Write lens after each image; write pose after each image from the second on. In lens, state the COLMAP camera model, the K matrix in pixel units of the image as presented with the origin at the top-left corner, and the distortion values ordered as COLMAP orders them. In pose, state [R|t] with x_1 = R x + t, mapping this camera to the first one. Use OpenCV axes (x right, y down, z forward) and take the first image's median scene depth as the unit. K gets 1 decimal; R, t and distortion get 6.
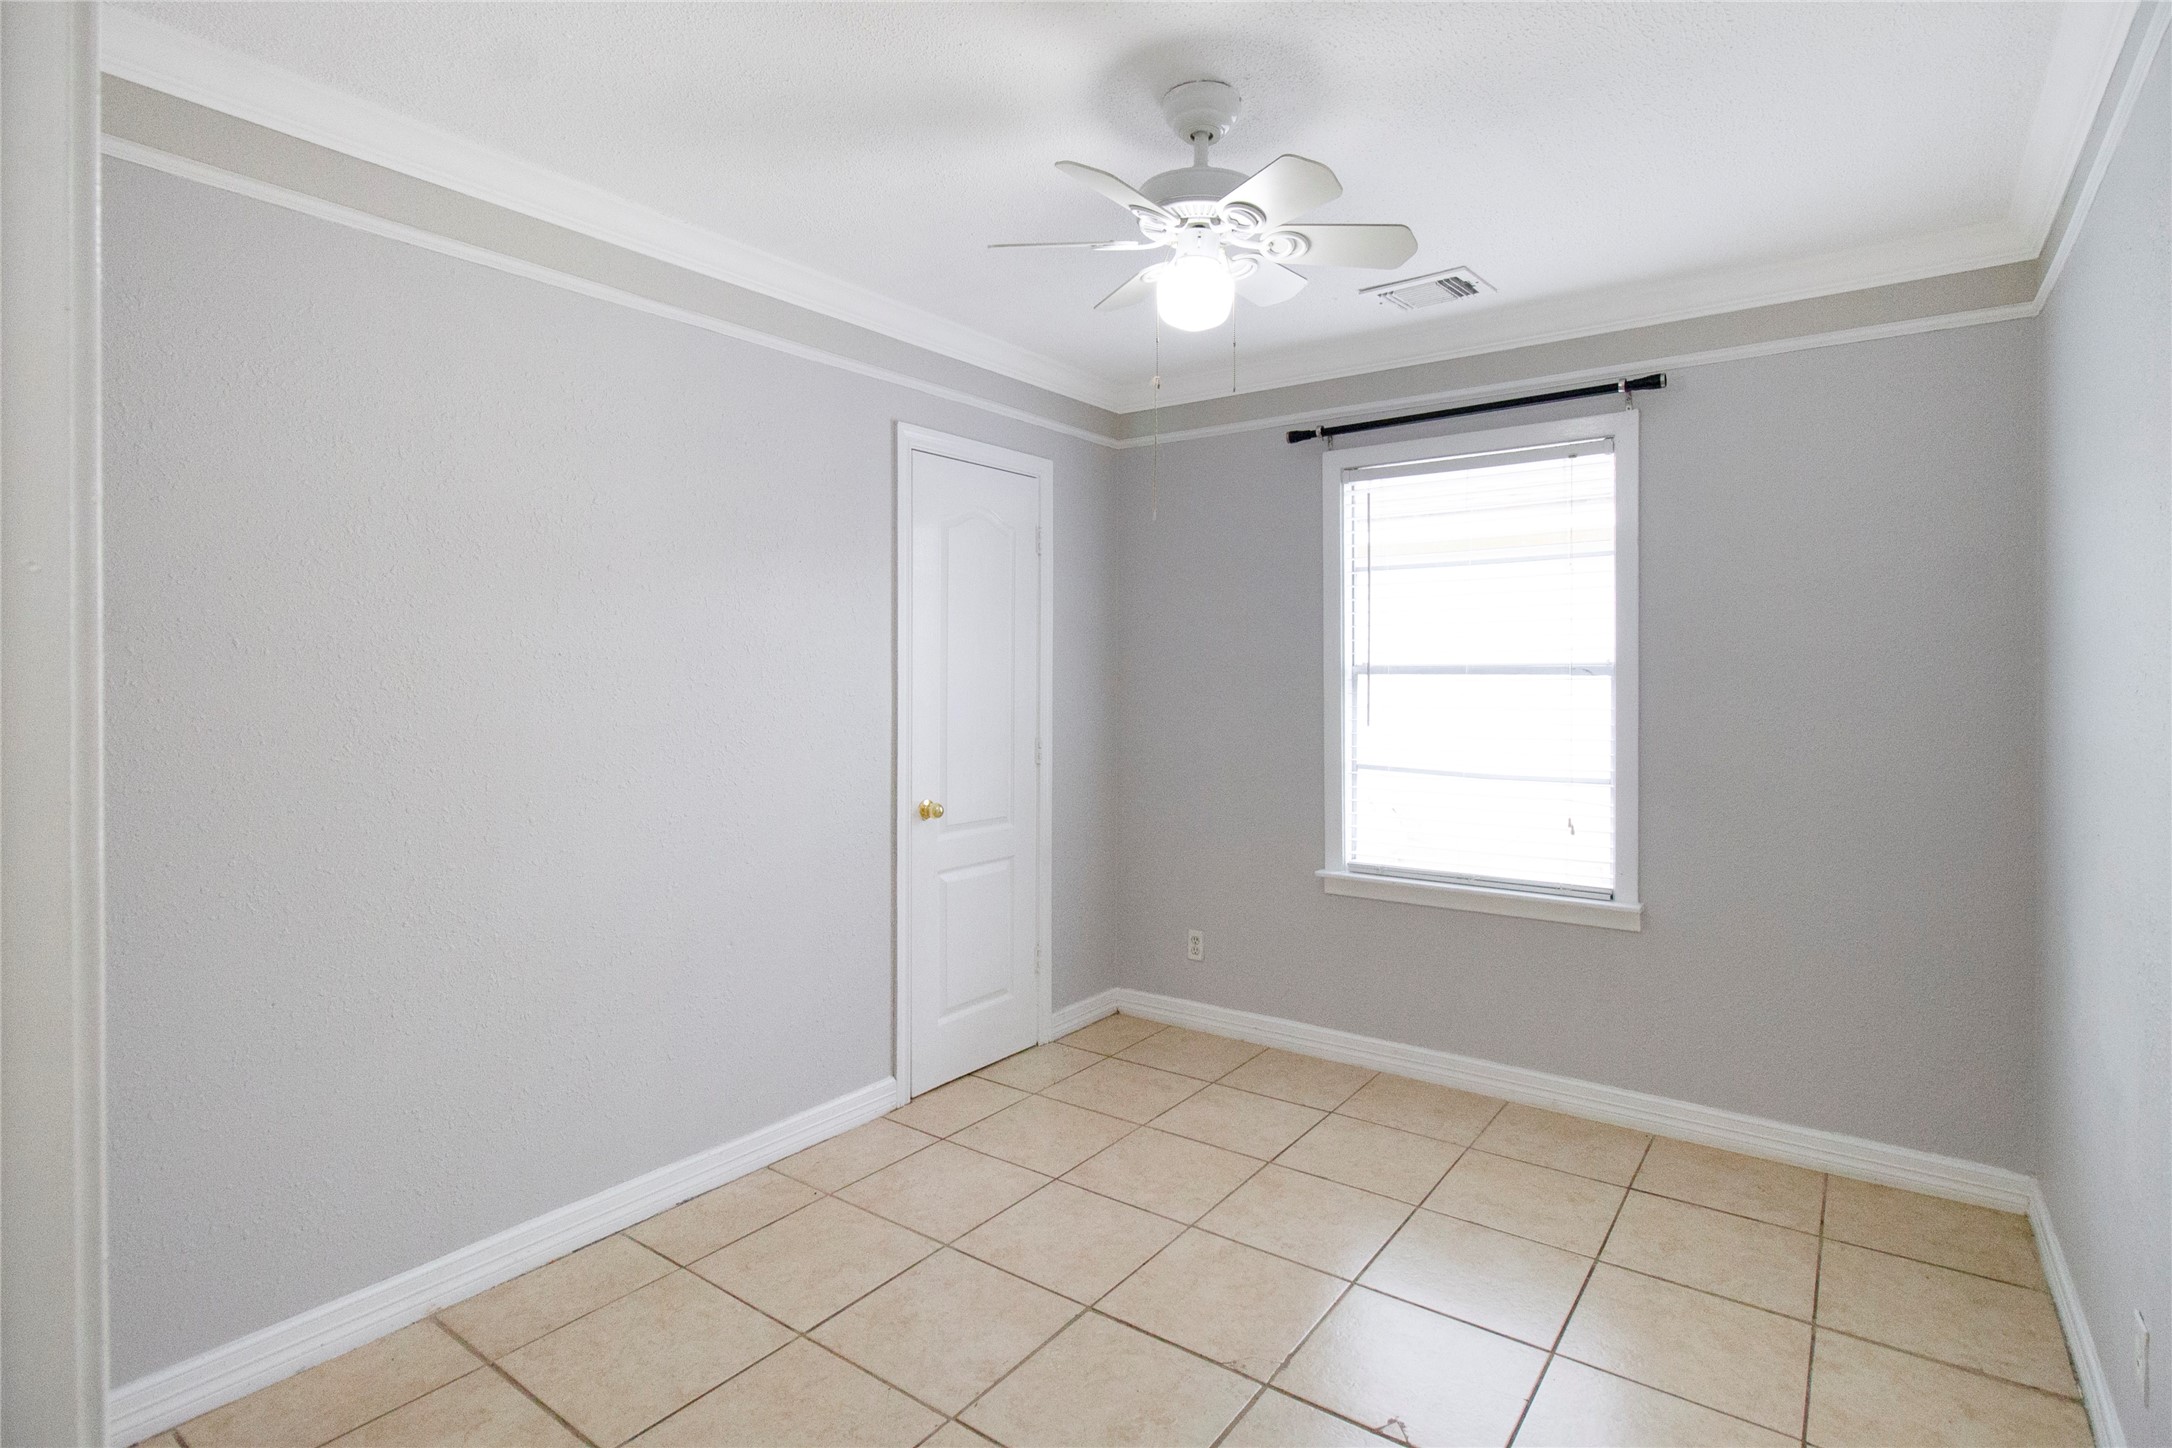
lens RADIAL K [[1041.8, 0, 1083.2], [0, 1041.8, 685.7], [0, 0, 1]] dist [0.029976, 0.000328]
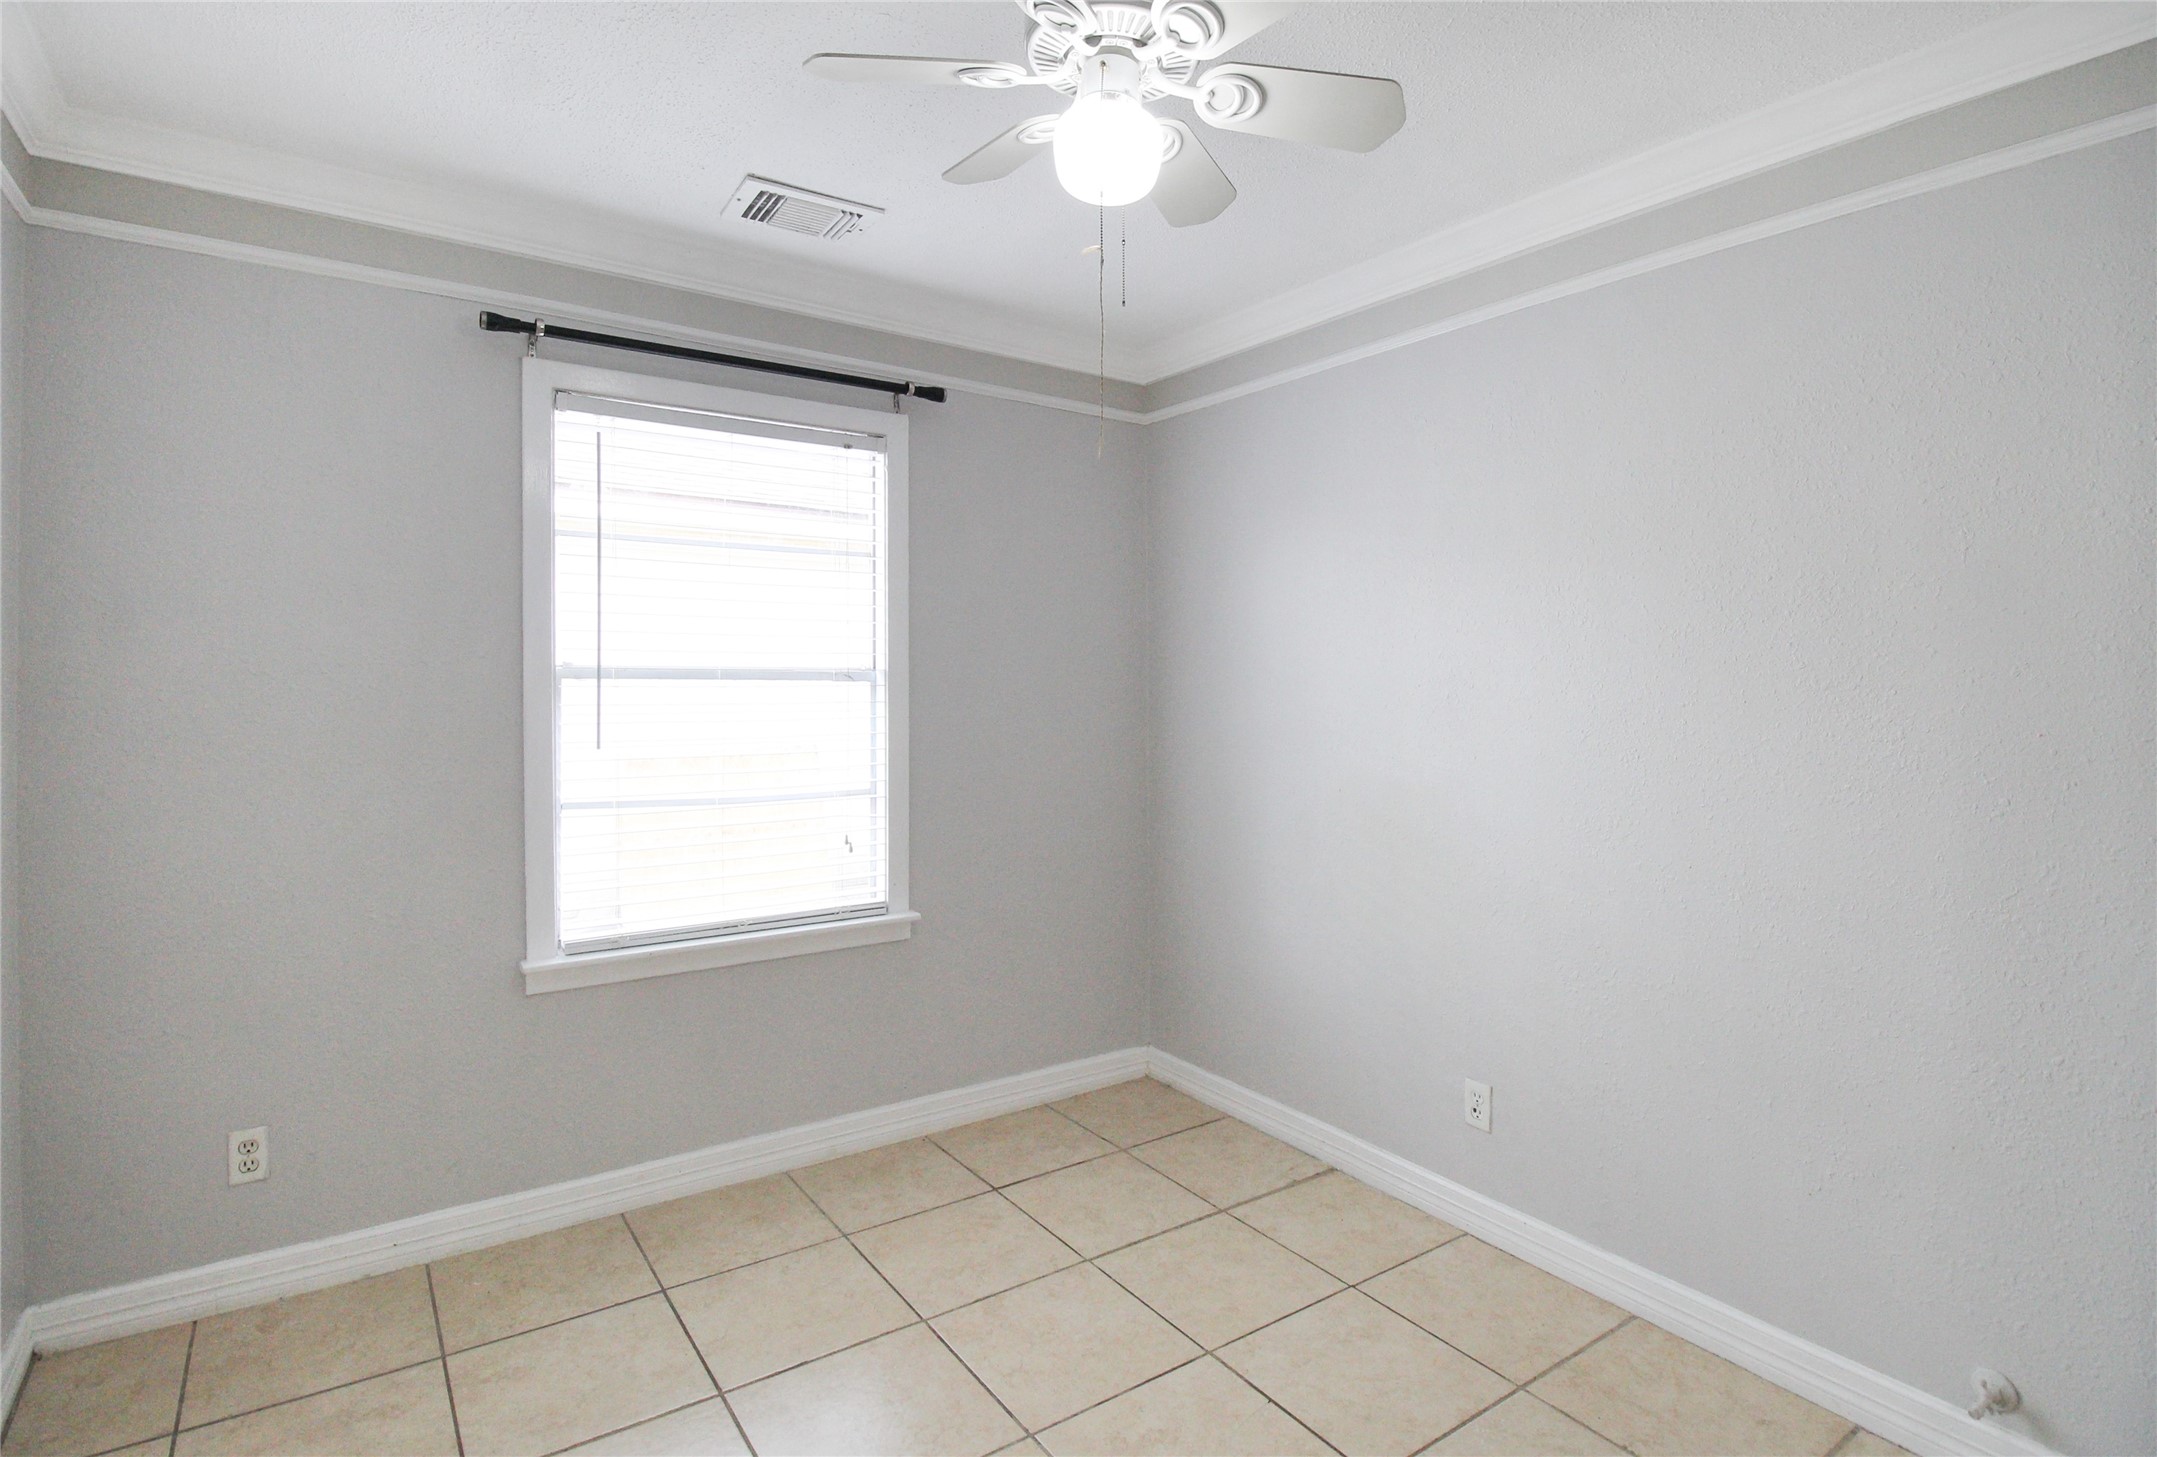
lens RADIAL K [[1081.6, 0, 1073.9], [0, 1081.6, 674.3], [0, 0, 1]] dist [-0.000463, -0.000287]
pose [[0.347701, 0.009503, 0.937557, -0.341331], [0.003094, 0.999932, -0.011282, -0.004483], [-0.937600, 0.006824, 0.347648, 0.448162]]
